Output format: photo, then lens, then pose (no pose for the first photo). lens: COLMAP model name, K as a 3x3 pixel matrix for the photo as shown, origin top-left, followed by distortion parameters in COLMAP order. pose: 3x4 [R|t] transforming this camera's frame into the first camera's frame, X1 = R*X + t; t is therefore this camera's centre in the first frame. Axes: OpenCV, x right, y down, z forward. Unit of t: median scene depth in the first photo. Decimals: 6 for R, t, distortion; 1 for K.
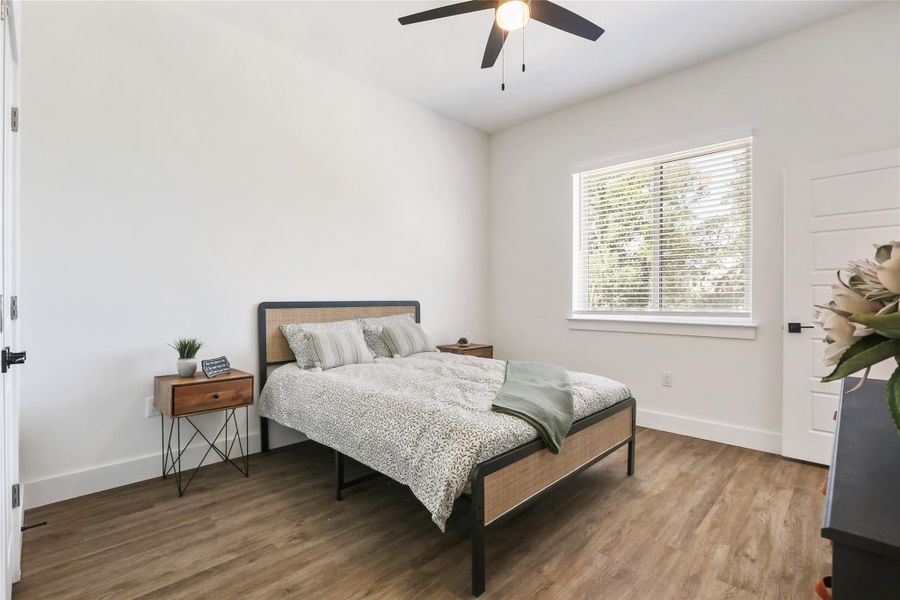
lens RADIAL K [[420.1, 0, 448.8], [0, 420.1, 307.2], [0, 0, 1]] dist [-0.042388, 0.013415]
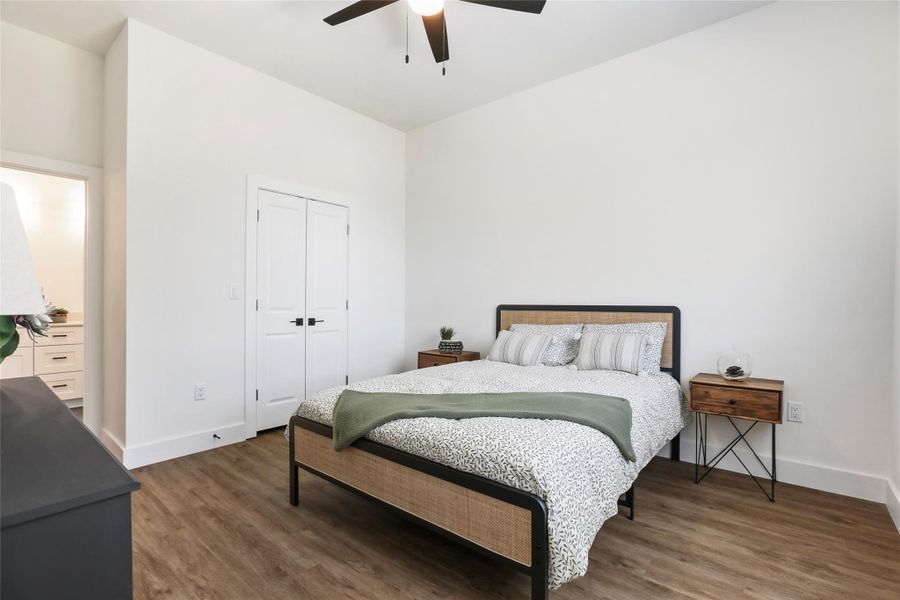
lens RADIAL K [[420.1, 0, 448.8], [0, 420.1, 307.2], [0, 0, 1]] dist [-0.042388, 0.013415]
pose [[0.076891, 0.013065, -0.996954, 1.171785], [-0.024103, 0.999646, 0.011242, -0.022087], [0.996748, 0.023165, 0.077179, 1.063440]]
